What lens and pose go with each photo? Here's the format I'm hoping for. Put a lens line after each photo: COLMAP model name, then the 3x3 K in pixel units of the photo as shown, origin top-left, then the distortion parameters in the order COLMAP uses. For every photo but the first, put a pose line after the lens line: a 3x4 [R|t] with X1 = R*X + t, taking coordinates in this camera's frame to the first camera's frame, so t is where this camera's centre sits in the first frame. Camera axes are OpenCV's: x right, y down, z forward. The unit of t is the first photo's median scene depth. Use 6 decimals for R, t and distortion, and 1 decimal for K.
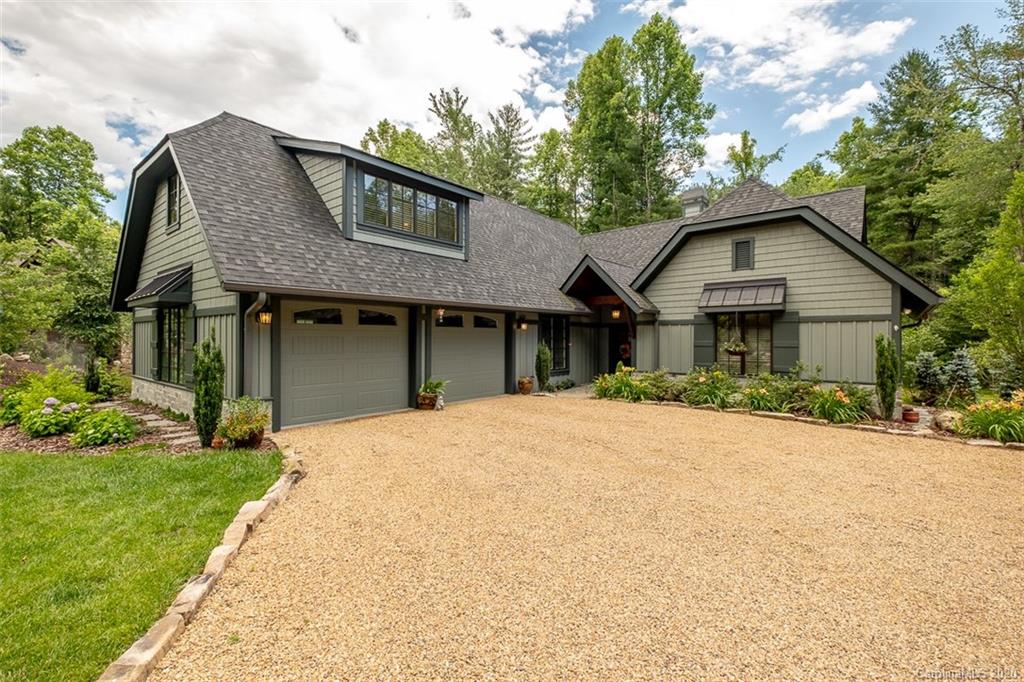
lens RADIAL K [[441.6, 0, 511.1], [0, 441.6, 343.0], [0, 0, 1]] dist [0.013320, -0.001185]
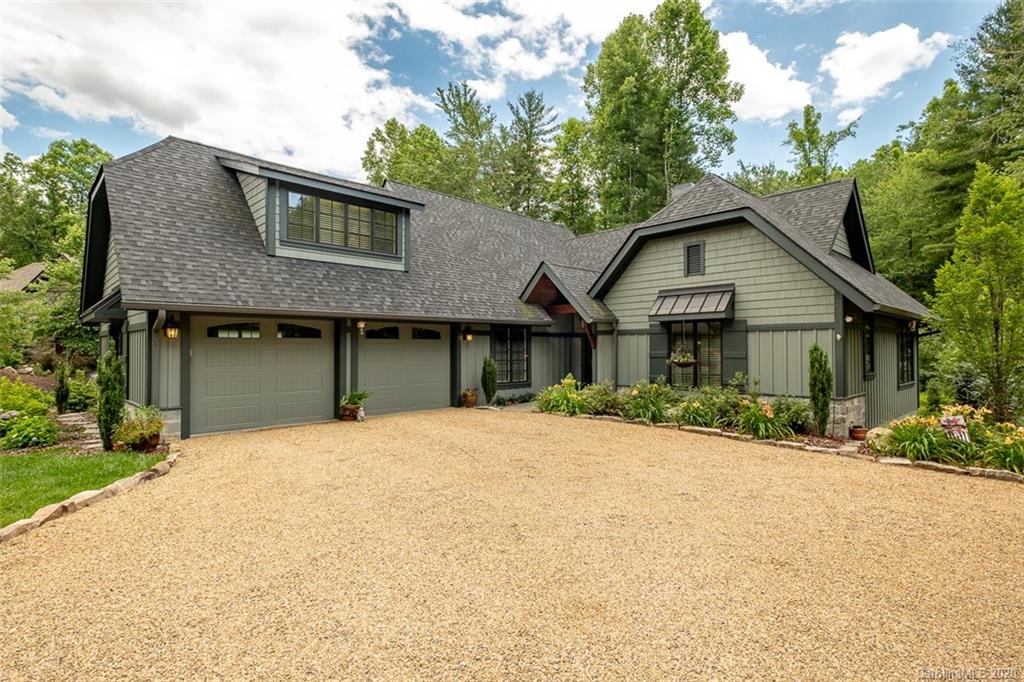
lens RADIAL K [[499.7, 0, 515.3], [0, 499.7, 345.1], [0, 0, 1]] dist [0.022463, 0.002087]
pose [[0.994482, -0.005494, -0.104765, 0.268405], [0.003721, 0.999847, -0.017113, -0.001492], [0.104843, 0.016629, 0.994350, -0.091844]]
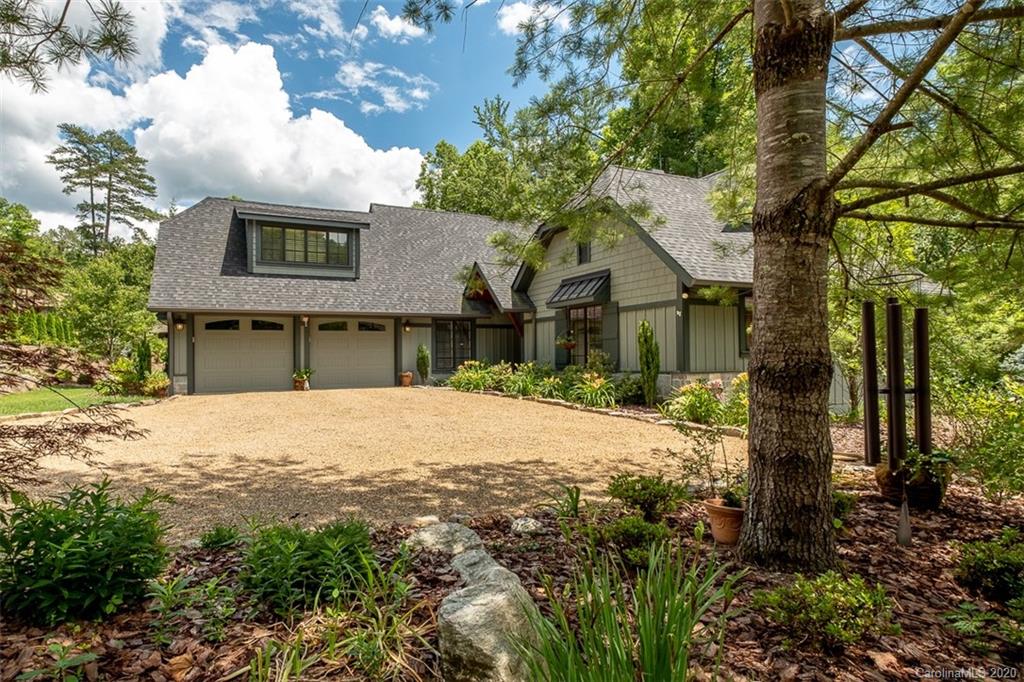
lens RADIAL K [[526.8, 0, 462.3], [0, 526.8, 358.0], [0, 0, 1]] dist [0.001812, 0.000154]
pose [[0.892030, -0.016129, -0.451688, 0.870446], [0.009840, 0.999819, -0.016267, 0.070779], [0.451869, 0.010066, 0.892028, -0.205906]]
